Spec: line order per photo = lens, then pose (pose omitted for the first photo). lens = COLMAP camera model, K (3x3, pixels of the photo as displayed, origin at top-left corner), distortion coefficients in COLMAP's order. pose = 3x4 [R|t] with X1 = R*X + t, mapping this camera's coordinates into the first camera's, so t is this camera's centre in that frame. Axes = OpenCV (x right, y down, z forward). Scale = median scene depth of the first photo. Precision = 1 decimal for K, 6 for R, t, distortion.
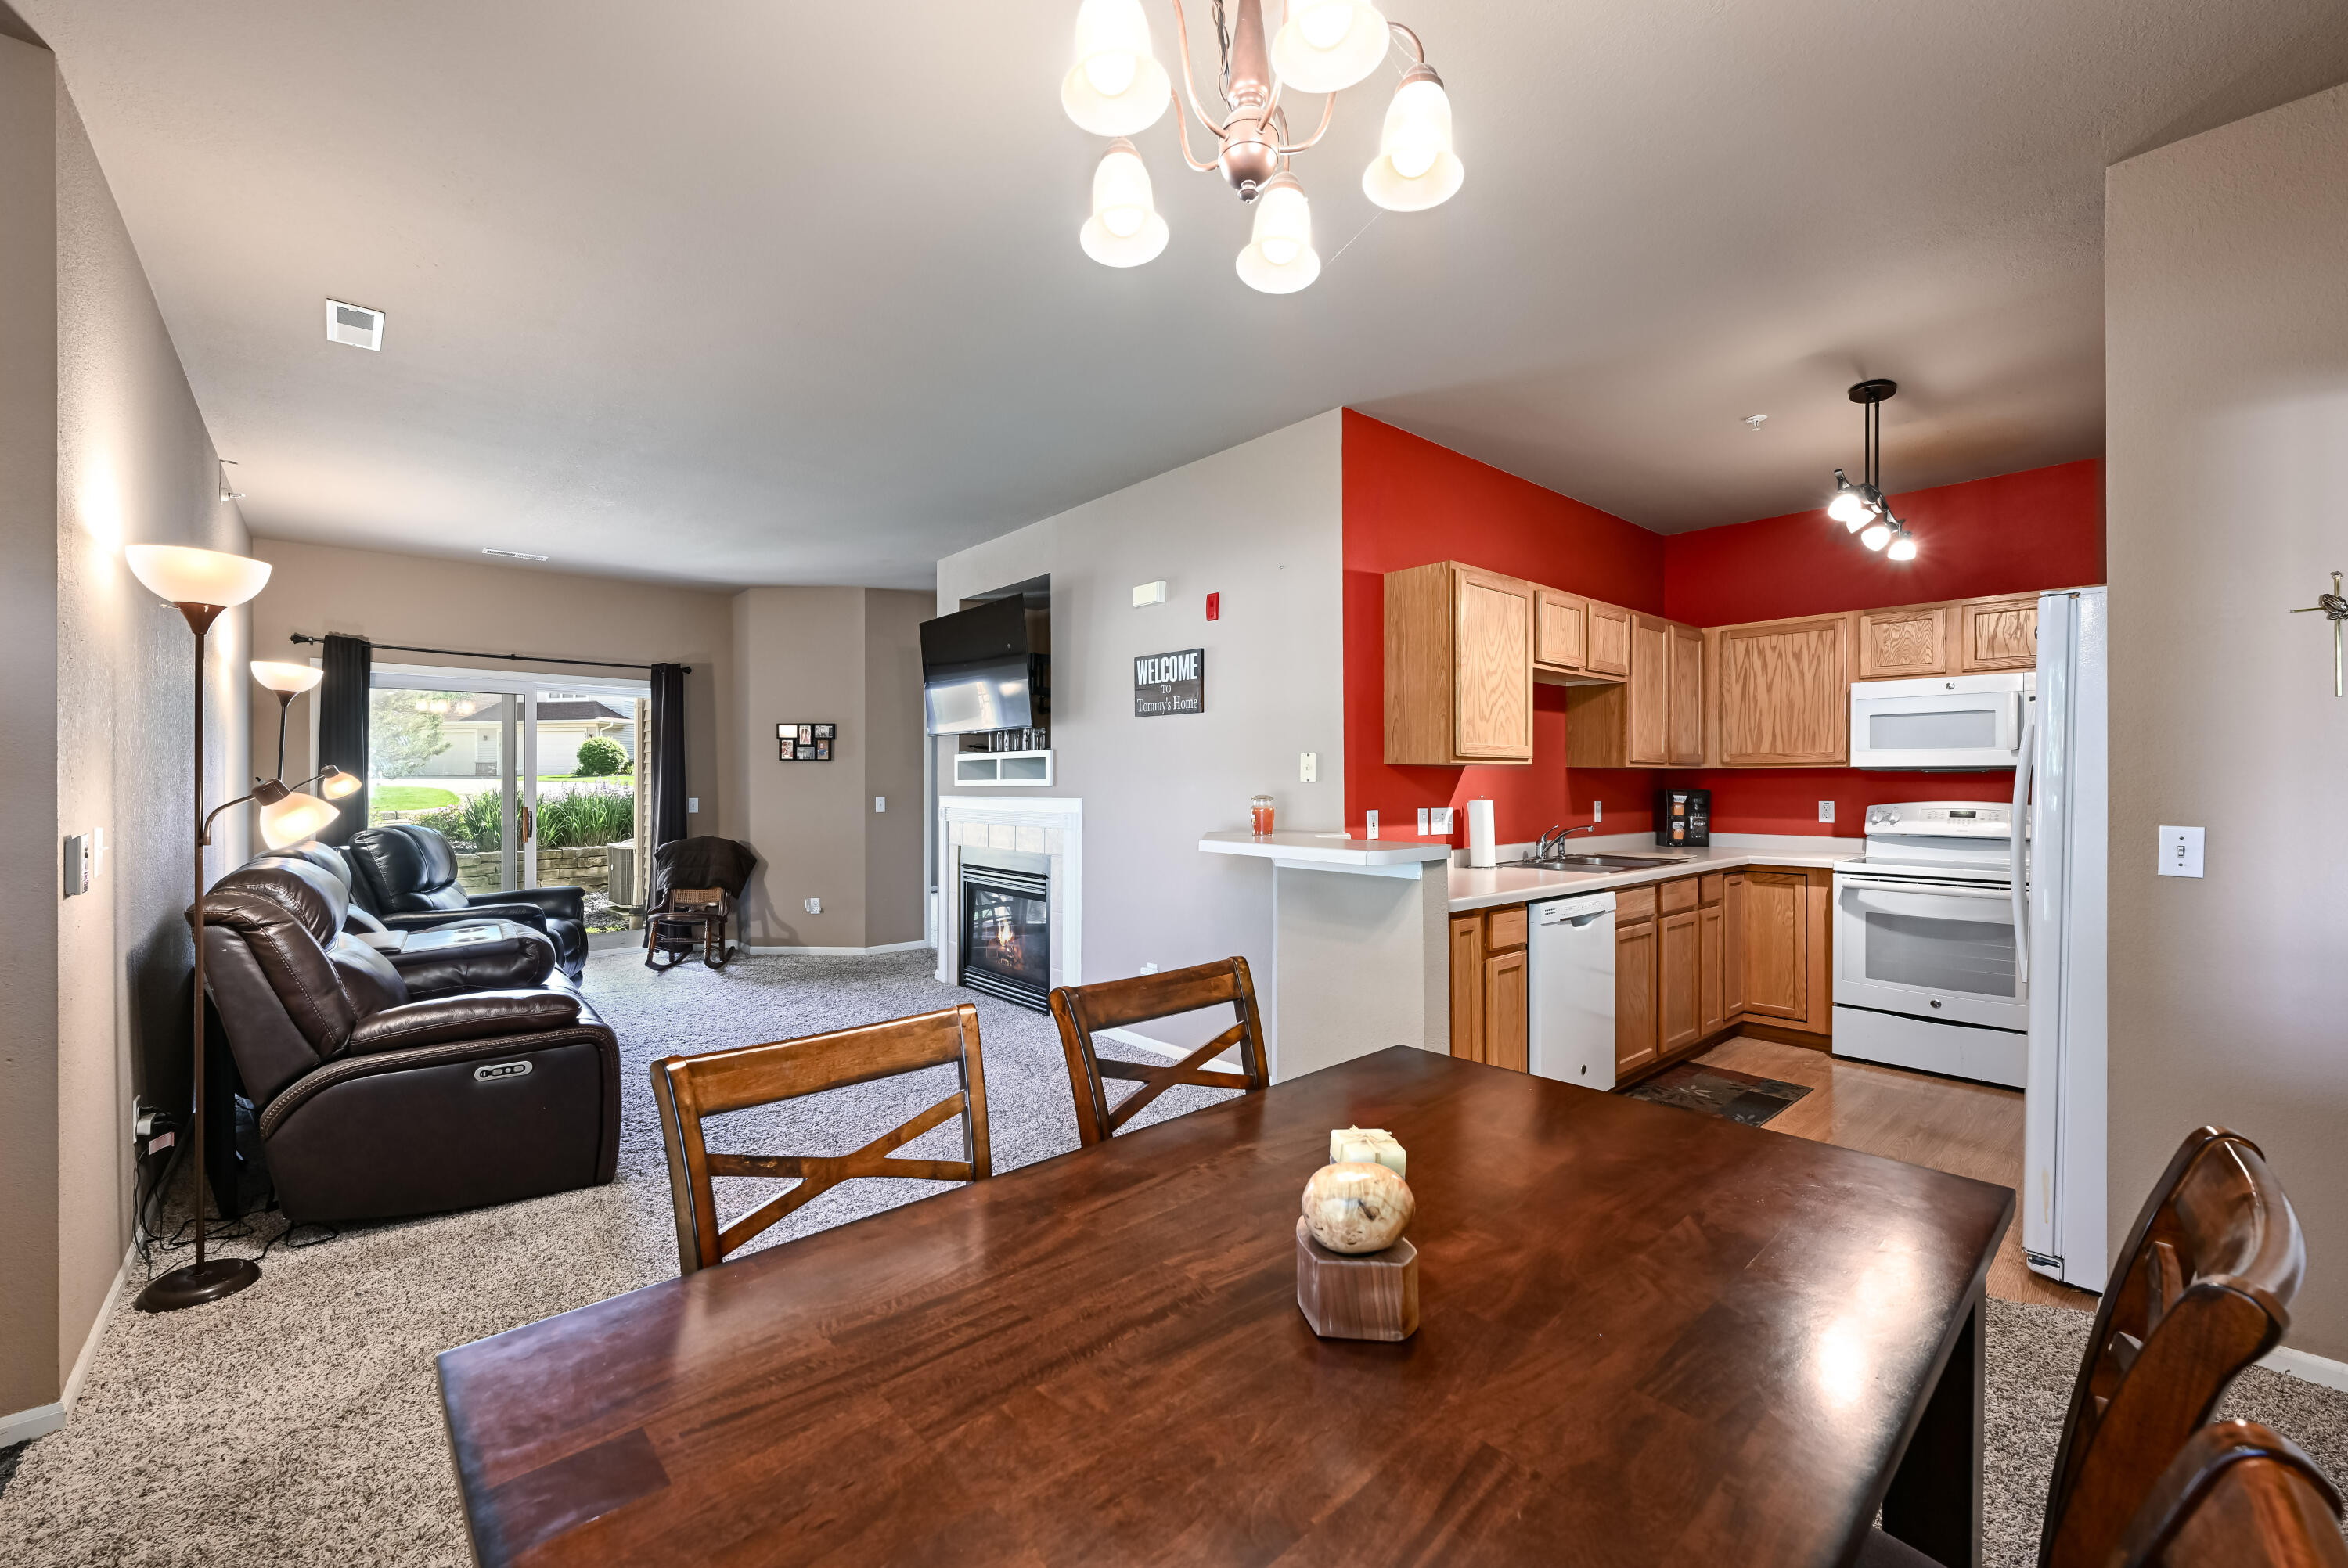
lens RADIAL K [[944.7, 0, 1171.7], [0, 944.7, 779.5], [0, 0, 1]] dist [0.001912, 0.000068]
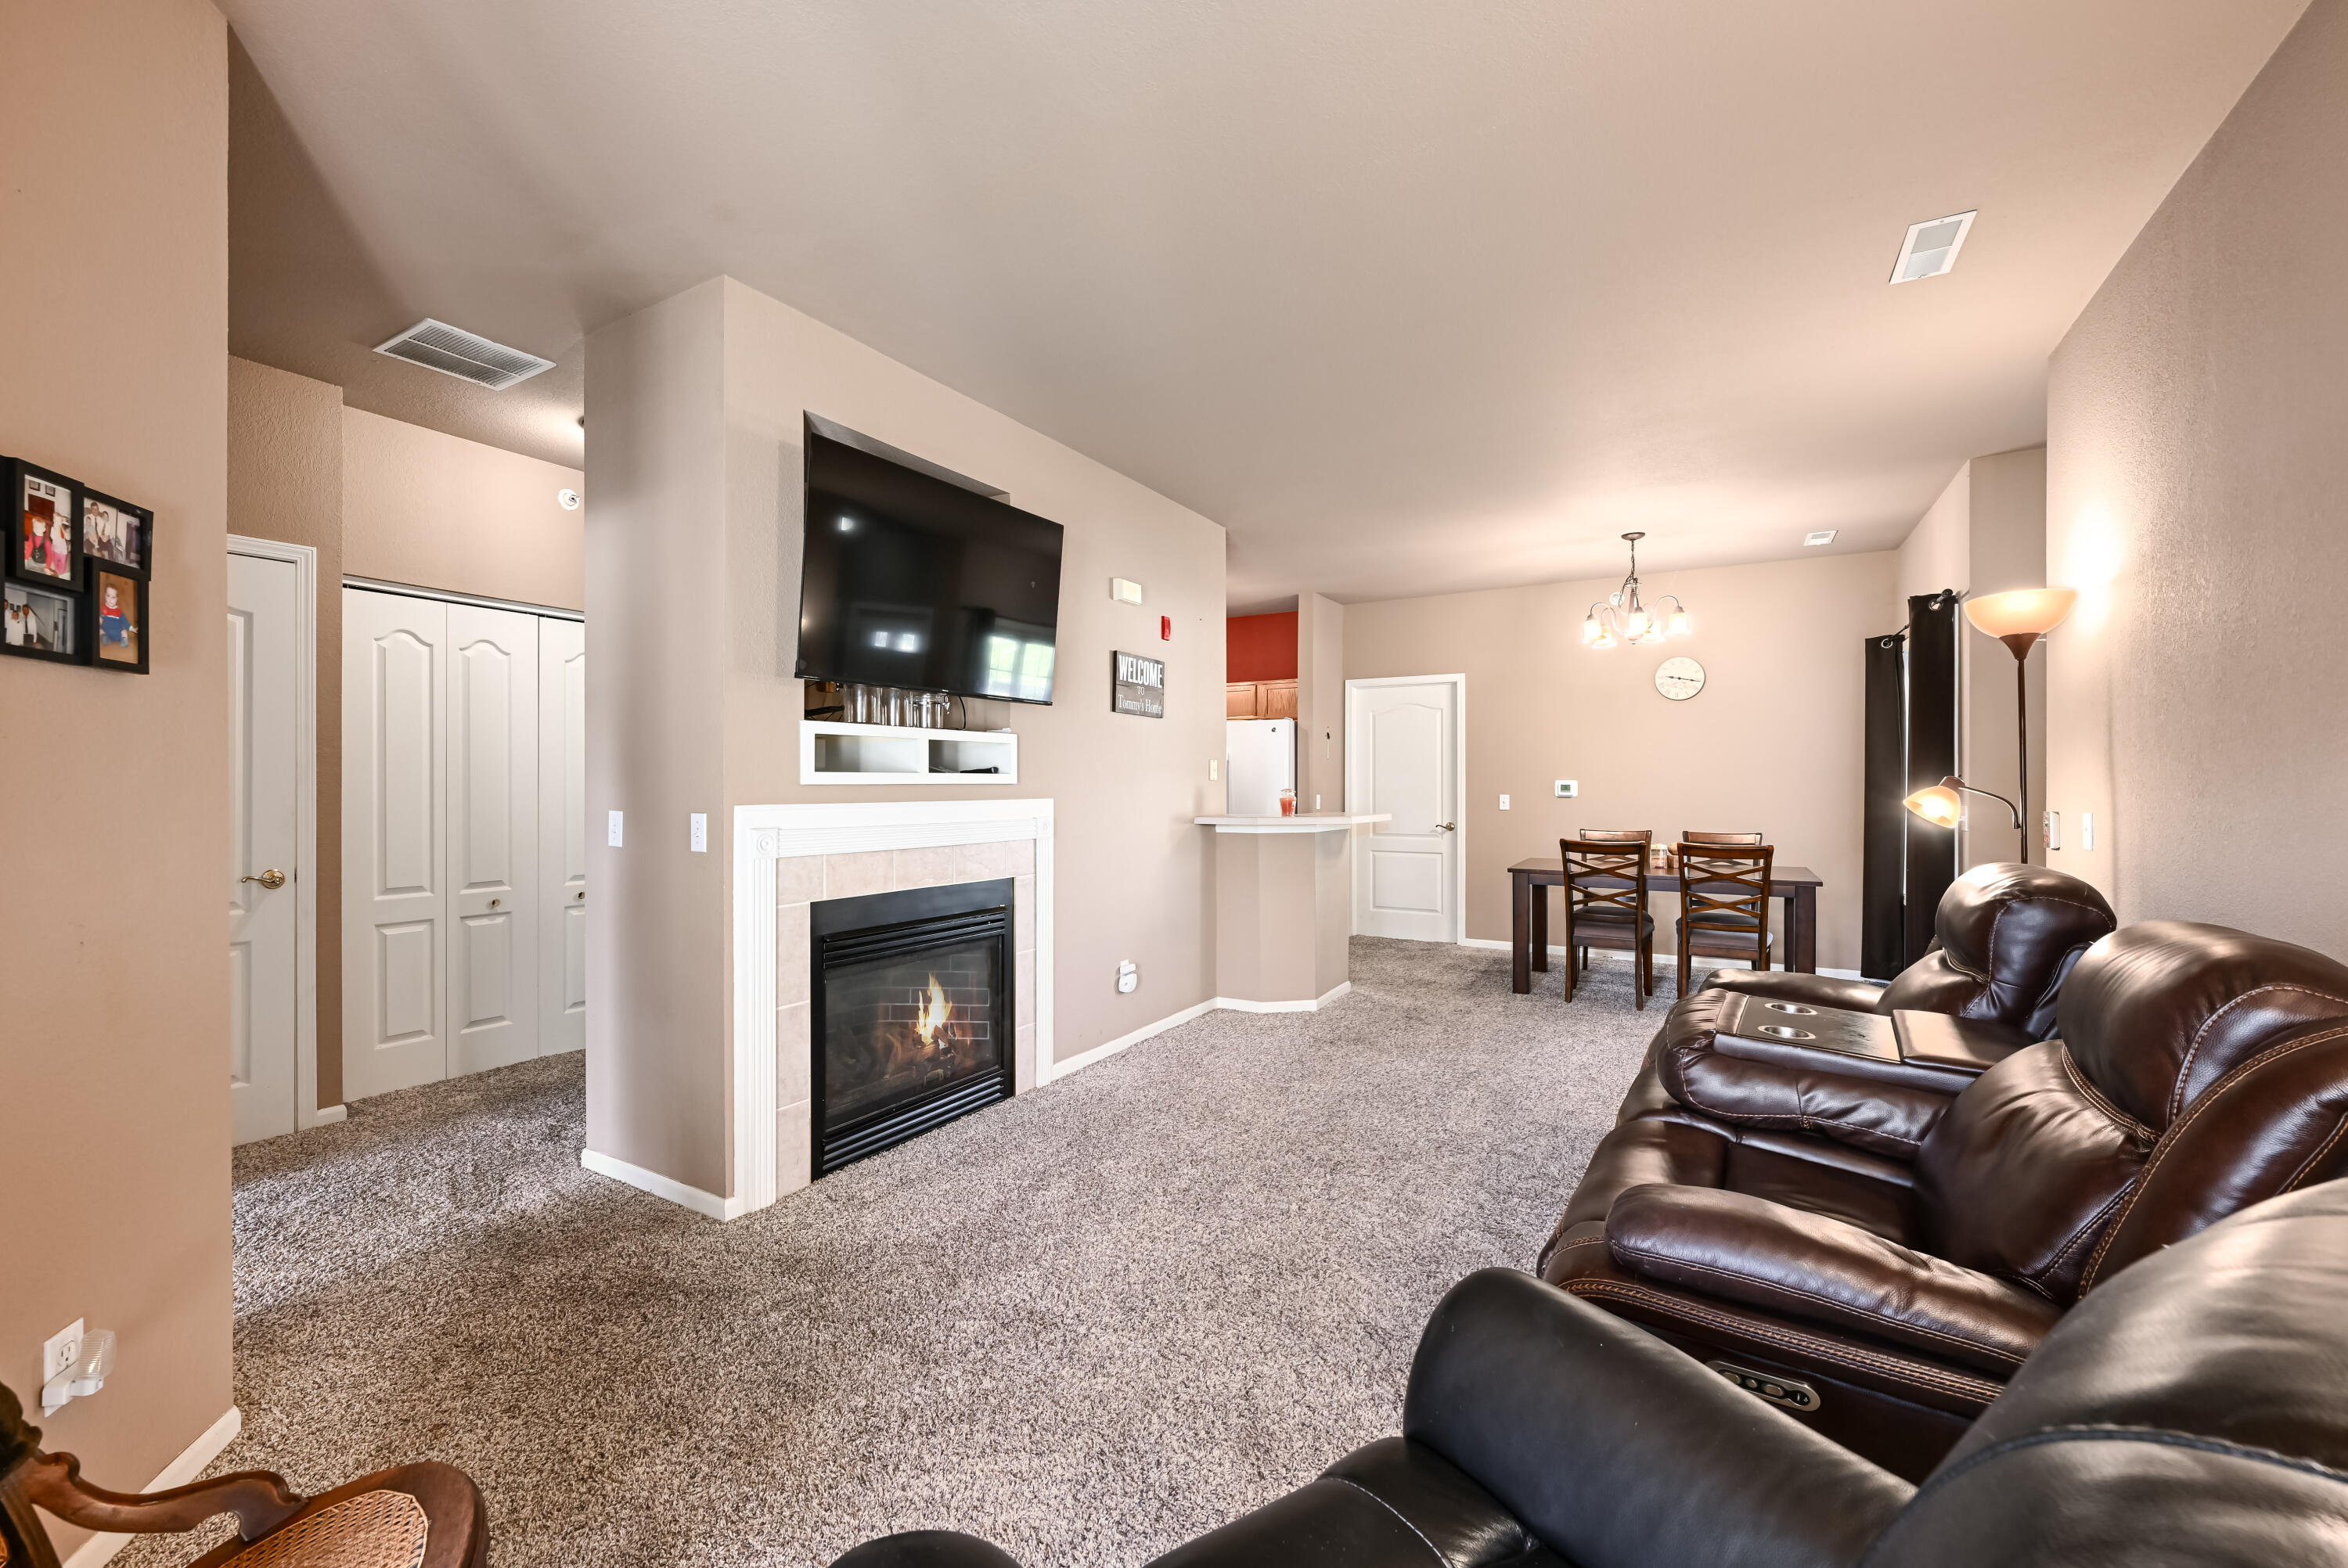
lens RADIAL K [[944.7, 0, 1169.2], [0, 944.7, 787.7], [0, 0, 1]] dist [0.001912, 0.000068]
pose [[-0.316442, 0.000410, 0.948612, -1.003509], [0.000784, 1.000000, -0.000170, 0.012384], [-0.948612, 0.000689, -0.316442, 1.292497]]
